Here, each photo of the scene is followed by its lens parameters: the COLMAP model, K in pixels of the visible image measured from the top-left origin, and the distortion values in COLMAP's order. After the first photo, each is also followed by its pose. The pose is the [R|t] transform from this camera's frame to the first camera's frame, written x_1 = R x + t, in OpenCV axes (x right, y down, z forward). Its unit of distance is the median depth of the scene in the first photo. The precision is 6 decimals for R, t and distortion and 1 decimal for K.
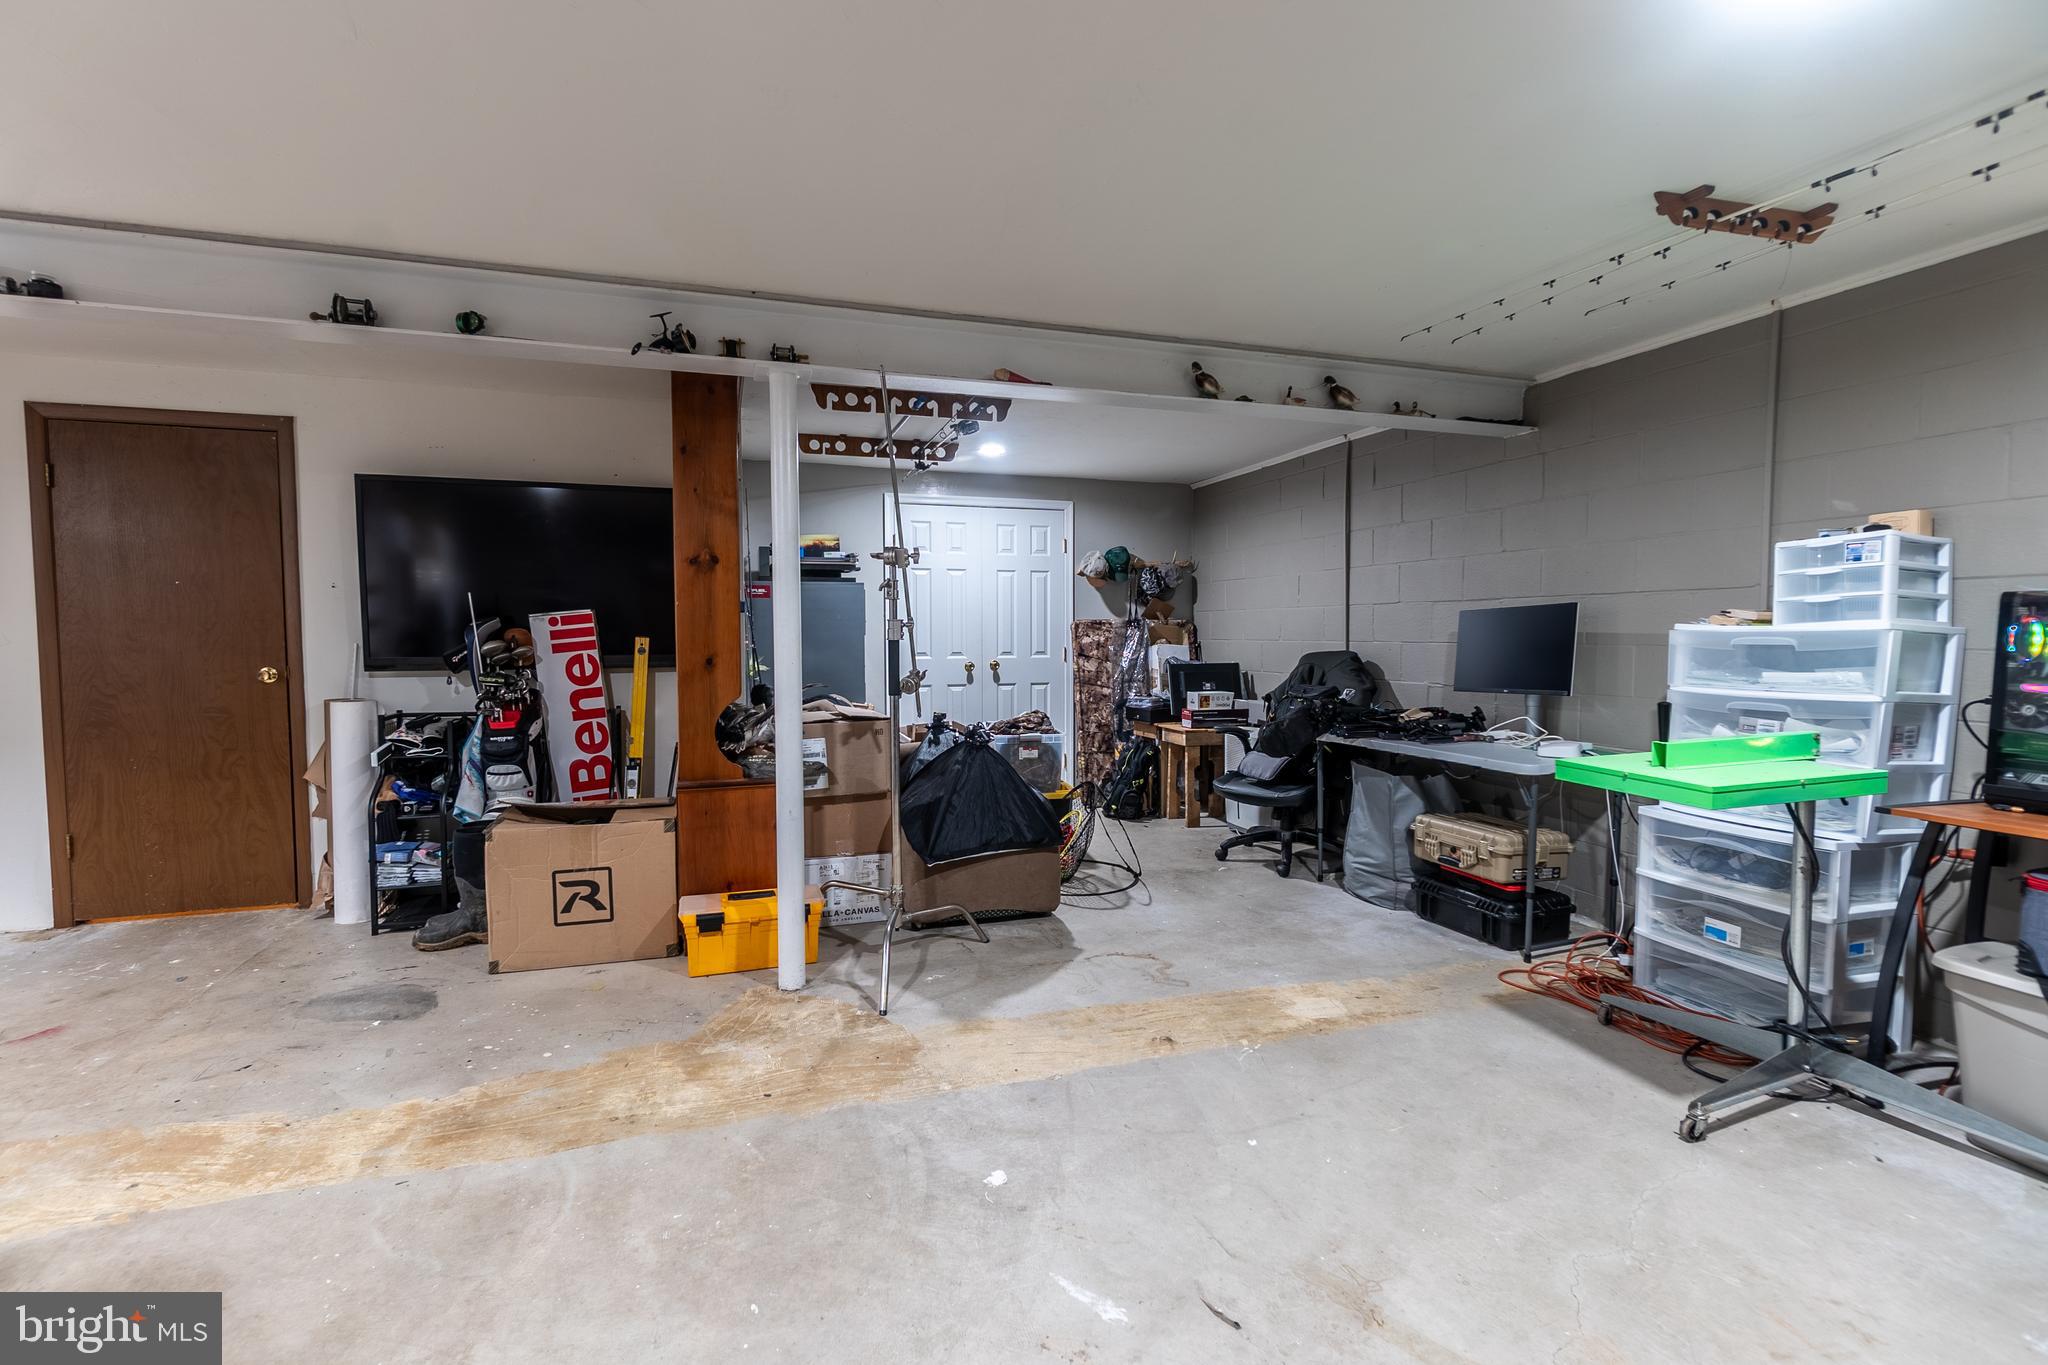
lens RADIAL K [[894.0, 0, 1000.1], [0, 894.0, 675.4], [0, 0, 1]] dist [-0.003551, -0.000784]
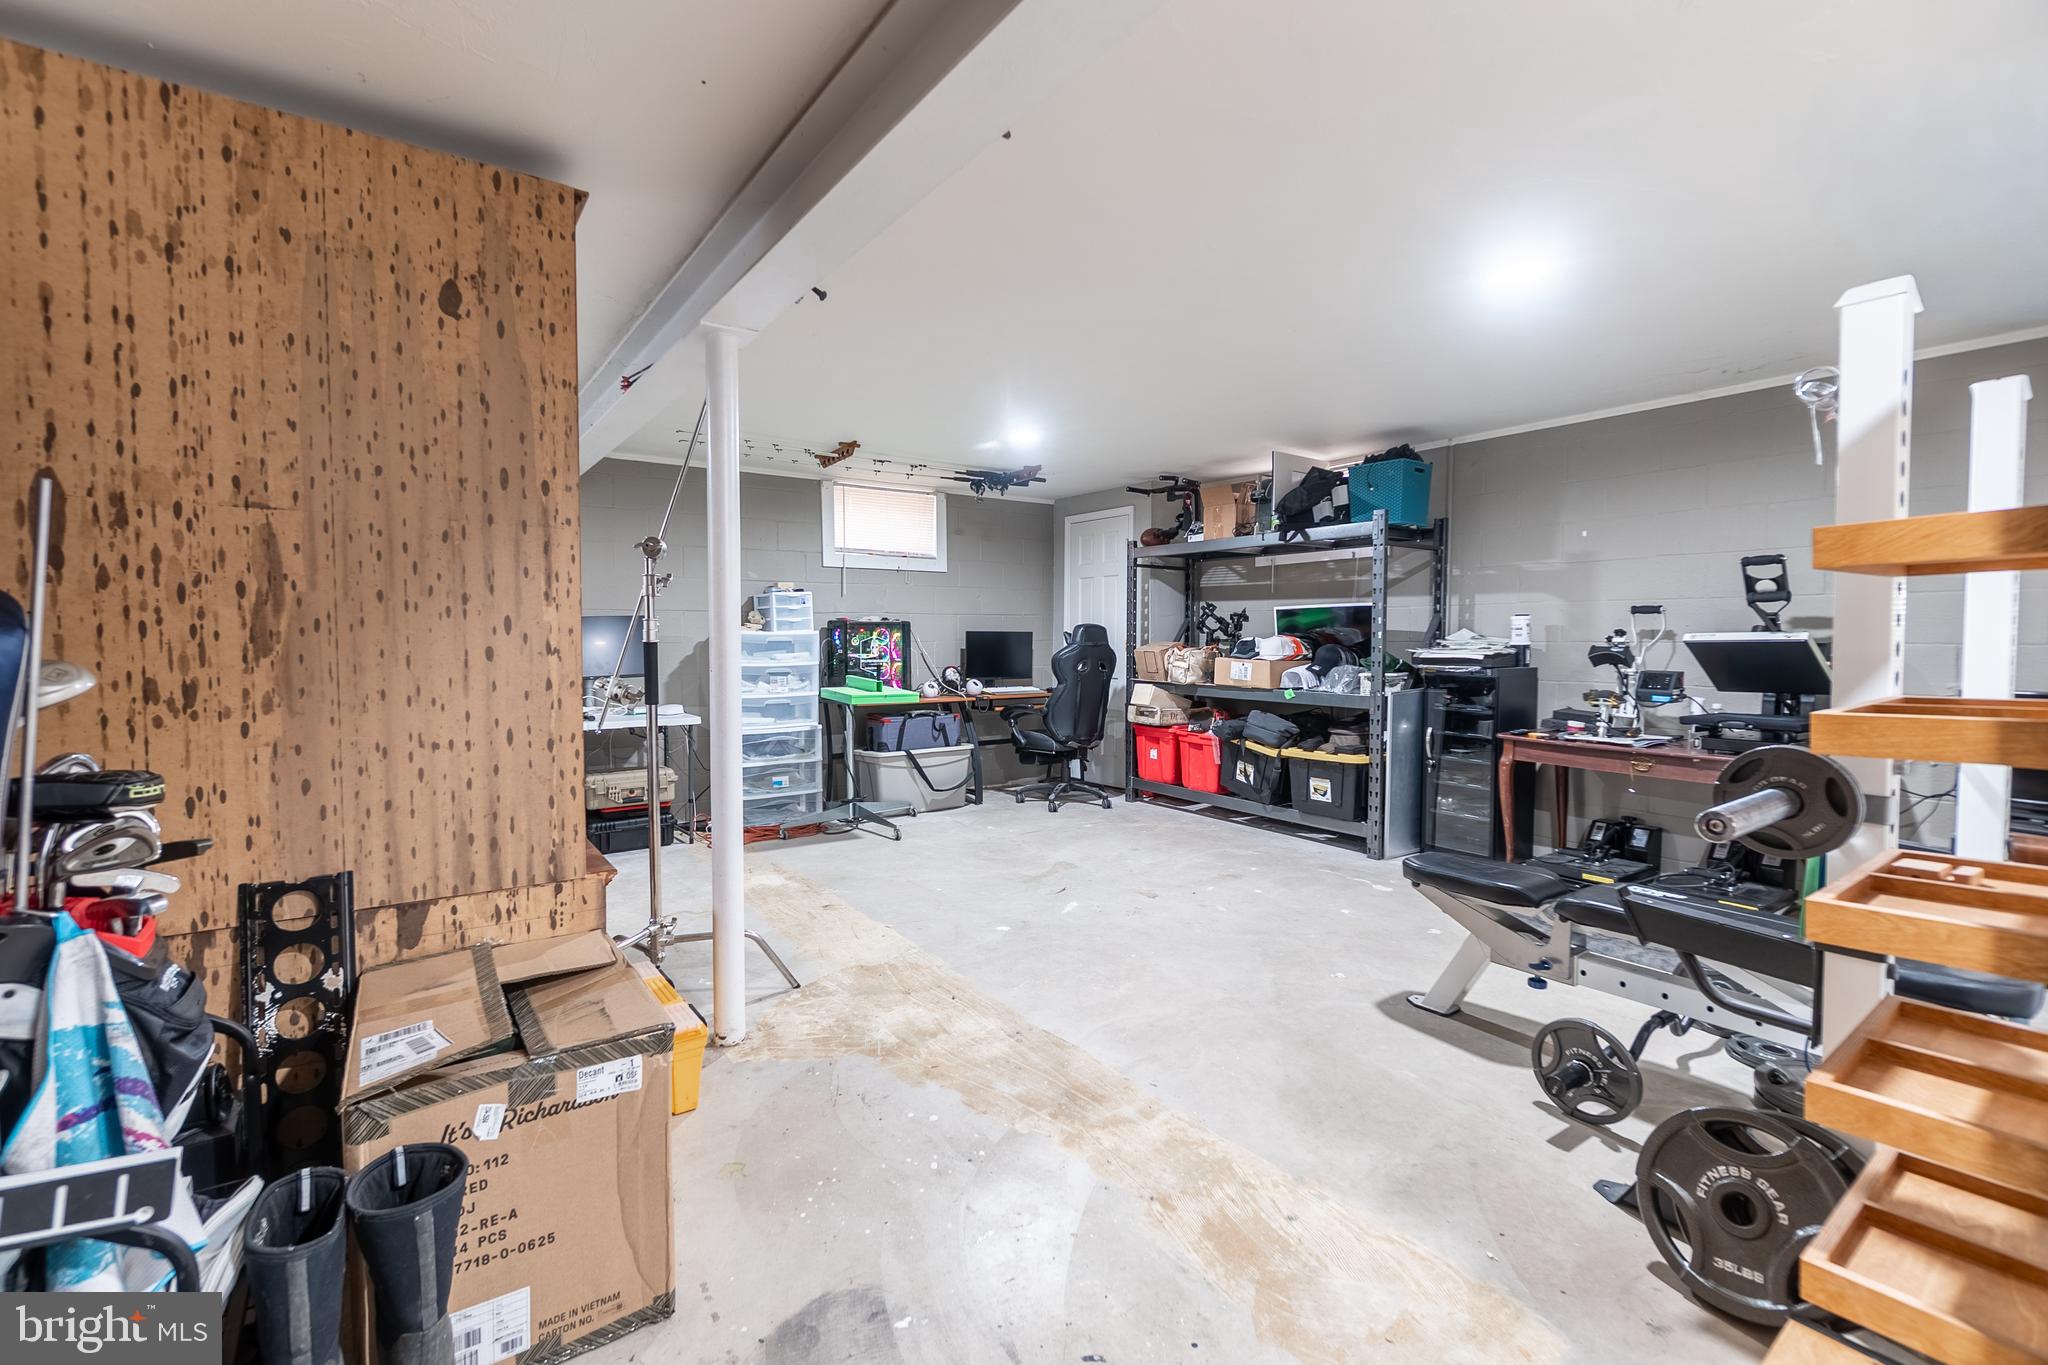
lens RADIAL K [[894.0, 0, 1000.1], [0, 894.0, 675.4], [0, 0, 1]] dist [-0.003551, -0.000784]
pose [[-0.304468, -0.041224, 0.951630, -1.480348], [0.045751, 0.997277, 0.057839, -0.058114], [-0.951423, 0.061149, -0.301753, 1.299715]]
